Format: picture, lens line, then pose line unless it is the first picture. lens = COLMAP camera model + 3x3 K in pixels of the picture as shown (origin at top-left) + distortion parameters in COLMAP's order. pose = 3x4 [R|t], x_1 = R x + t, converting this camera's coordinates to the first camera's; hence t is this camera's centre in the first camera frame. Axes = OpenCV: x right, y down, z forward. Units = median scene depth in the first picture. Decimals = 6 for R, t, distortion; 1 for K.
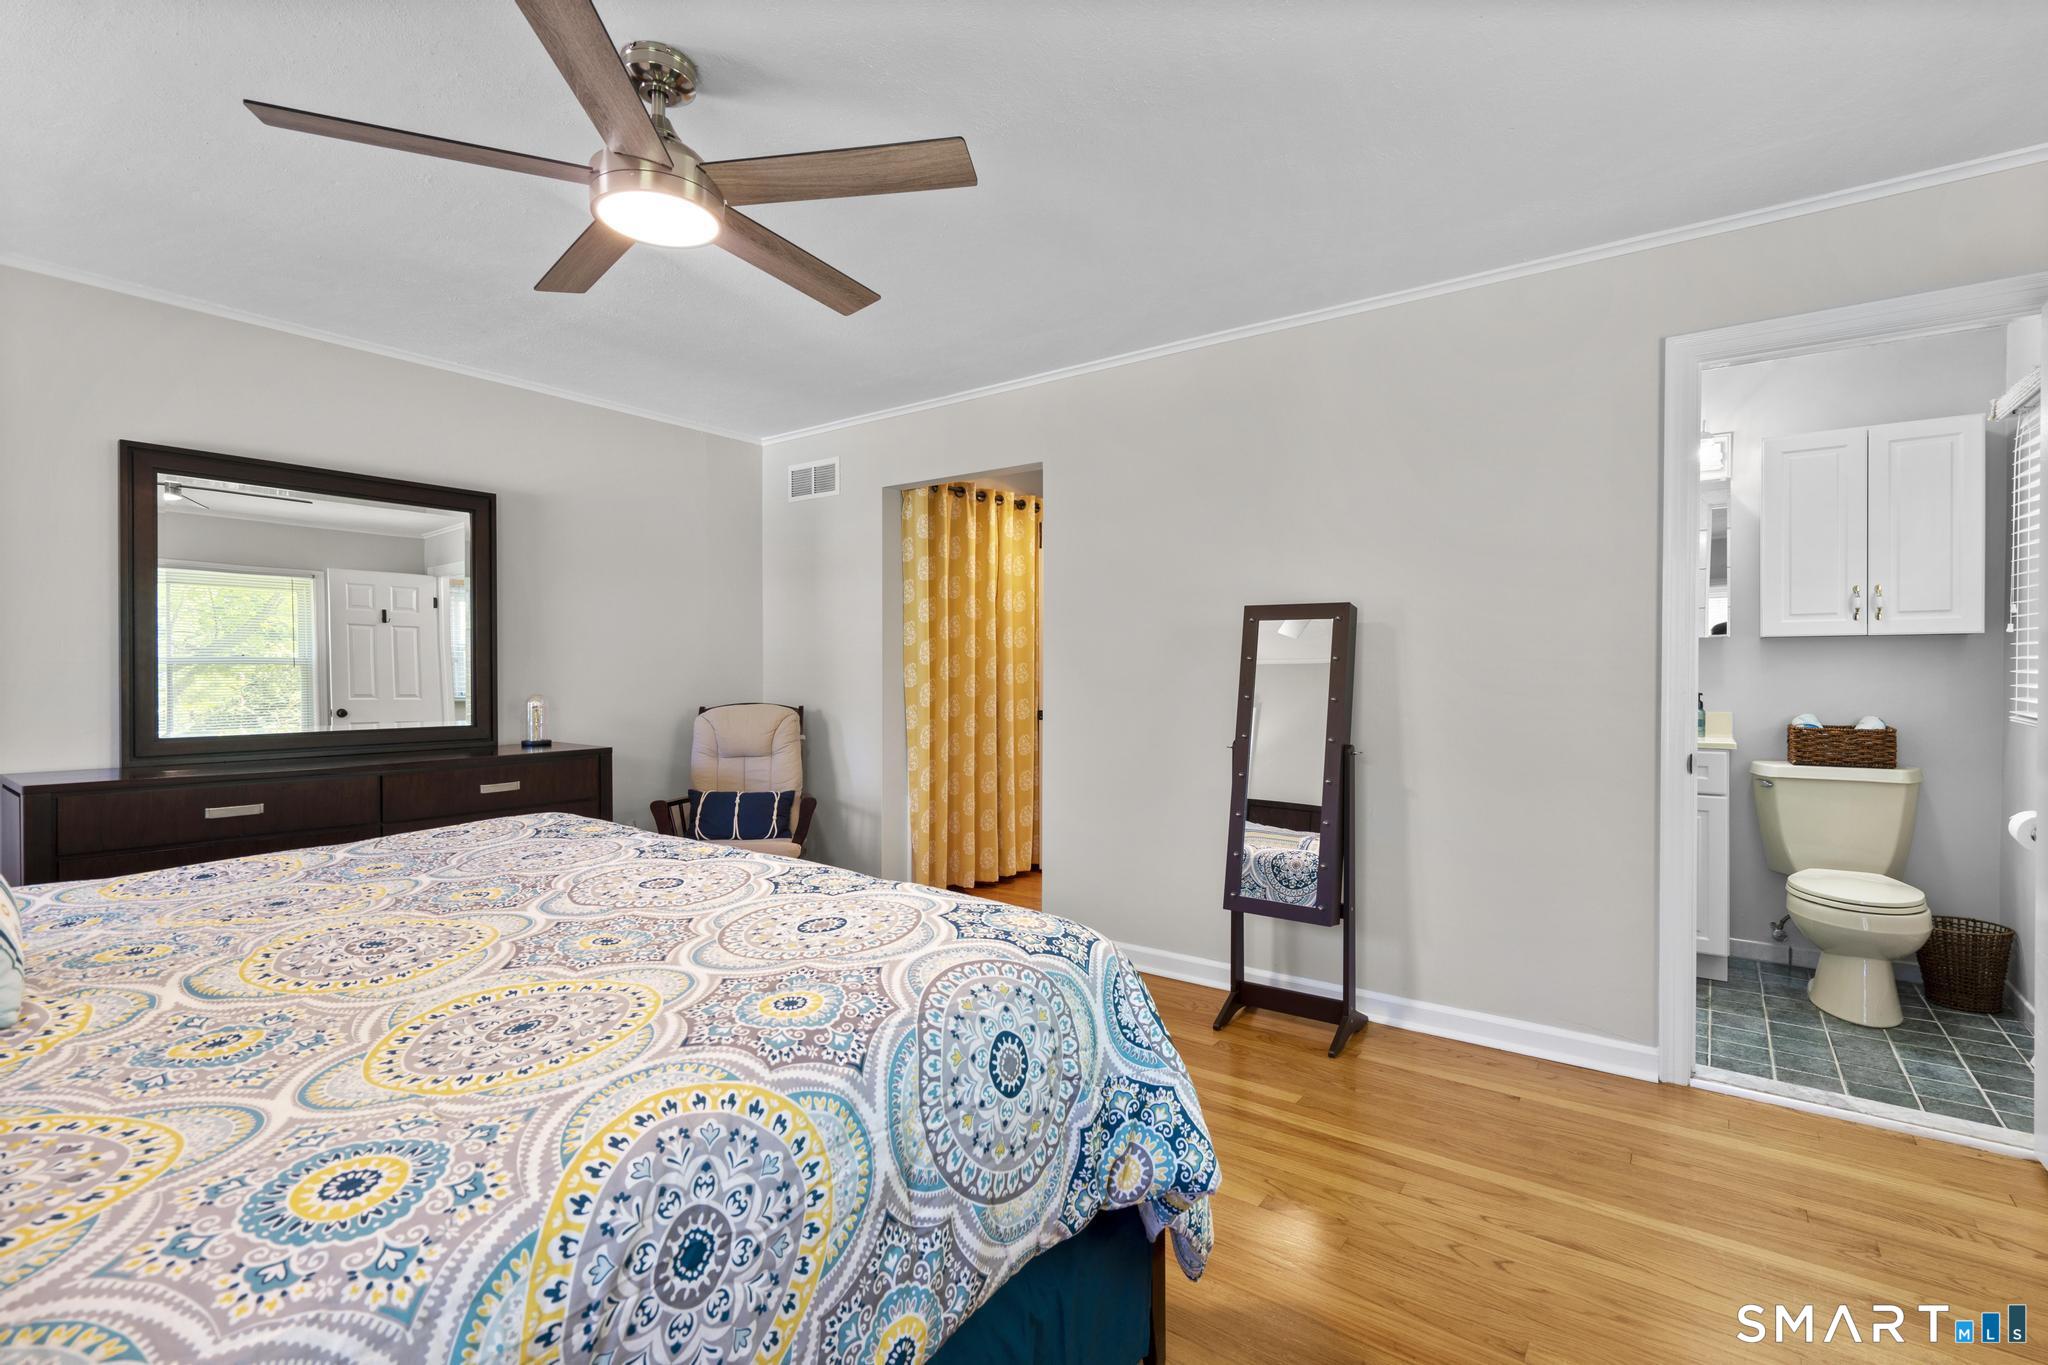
lens RADIAL K [[924.4, 0, 1025.2], [0, 924.4, 682.2], [0, 0, 1]] dist [-0.000628, 0.000091]
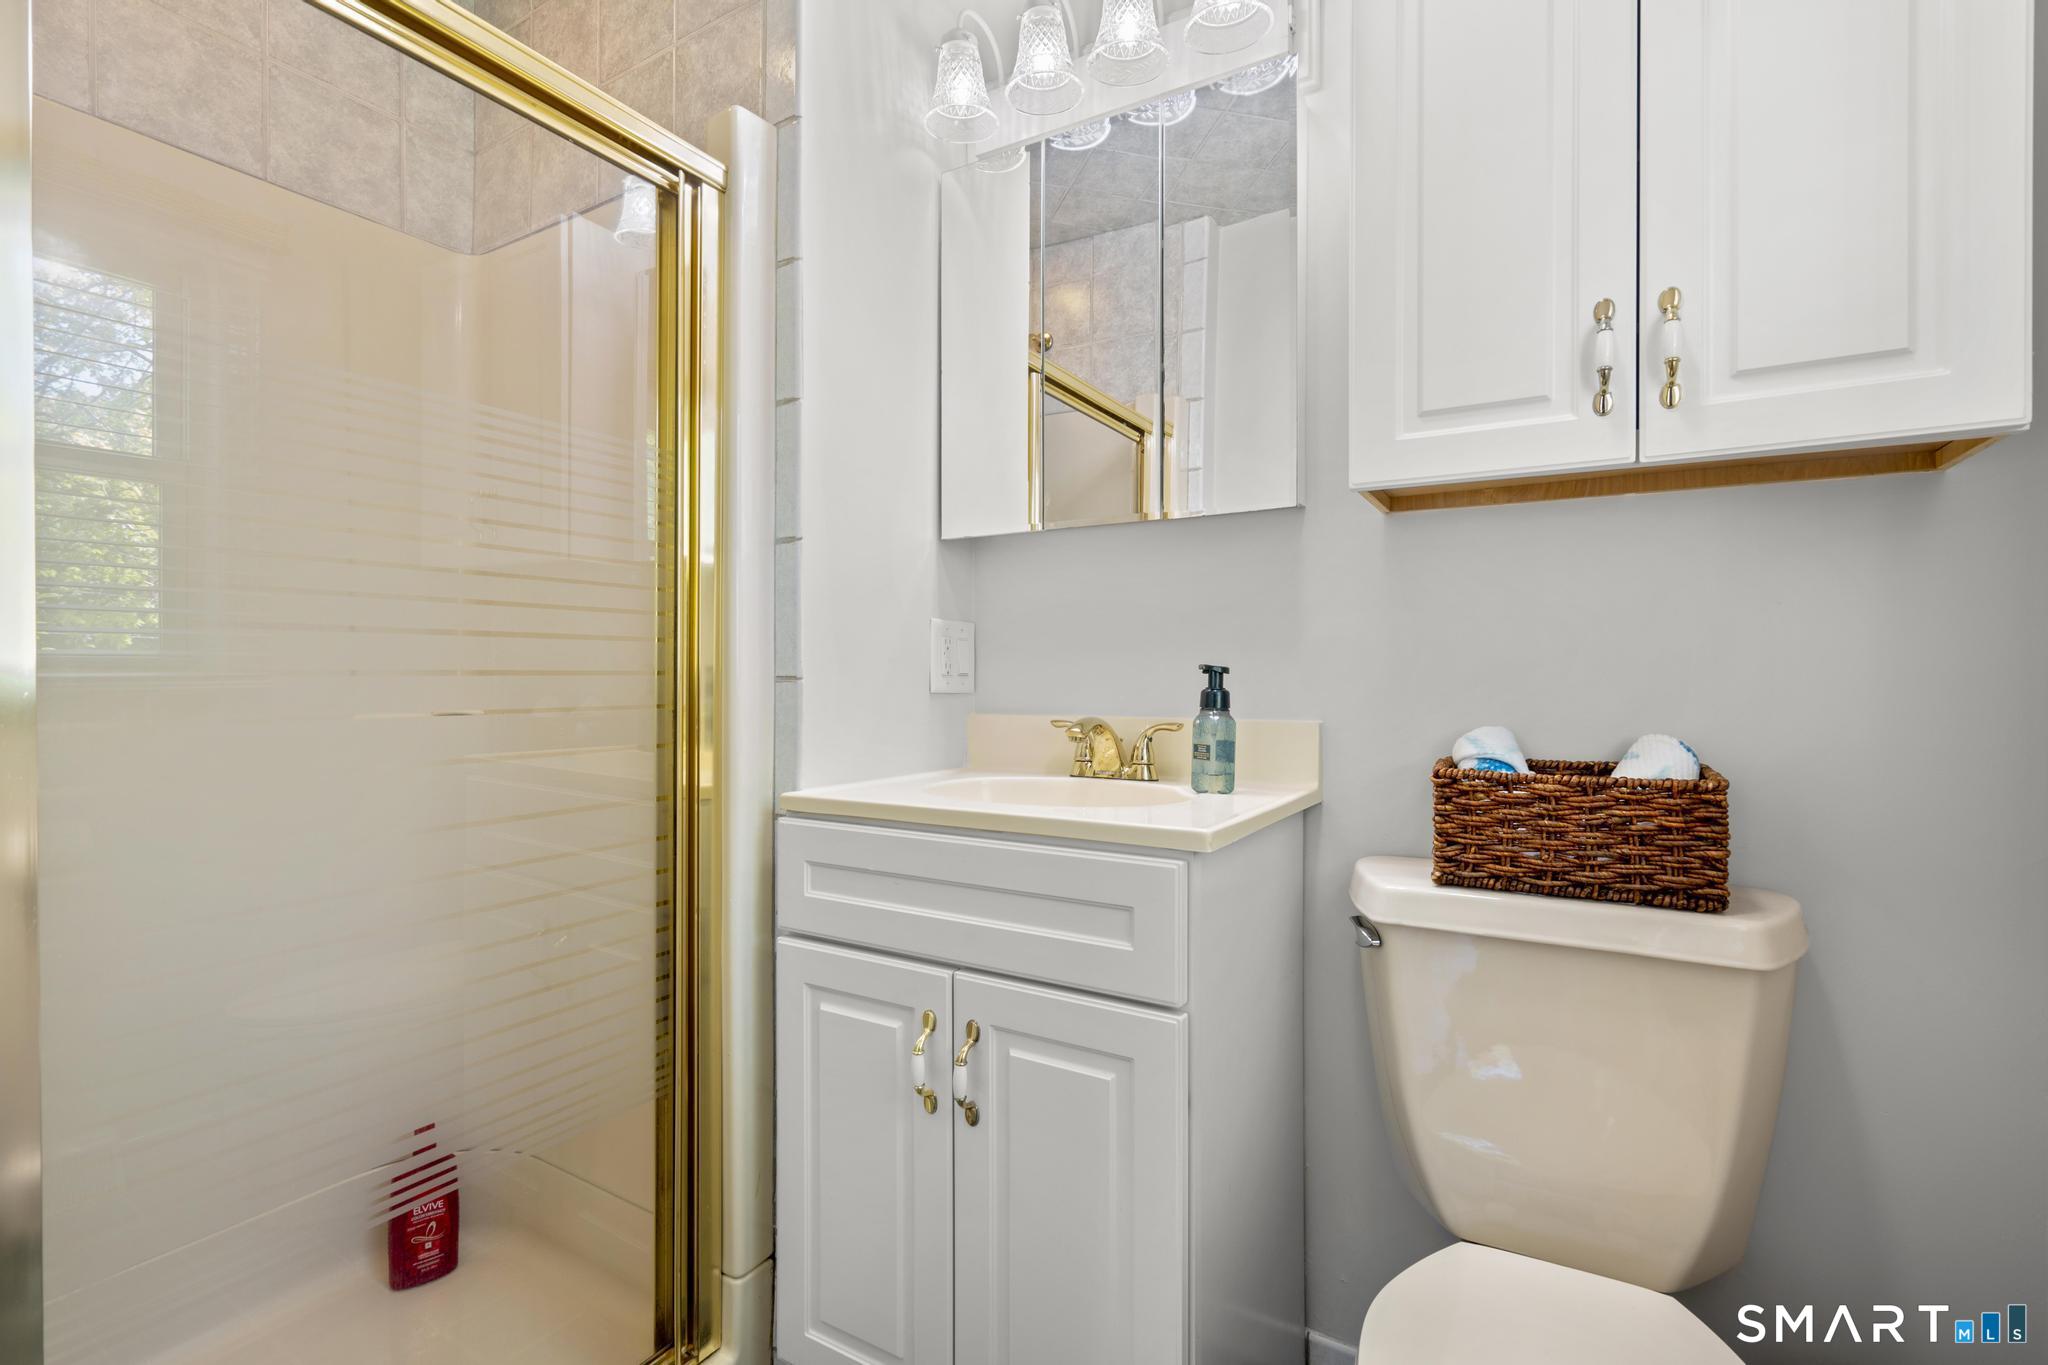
lens RADIAL K [[924.4, 0, 1024.5], [0, 924.4, 683.0], [0, 0, 1]] dist [-0.000628, 0.000091]
pose [[0.996980, 0.001773, 0.077641, 0.688839], [-0.001690, 0.999998, -0.001133, 0.020051], [-0.077643, 0.000999, 0.996981, 0.716134]]
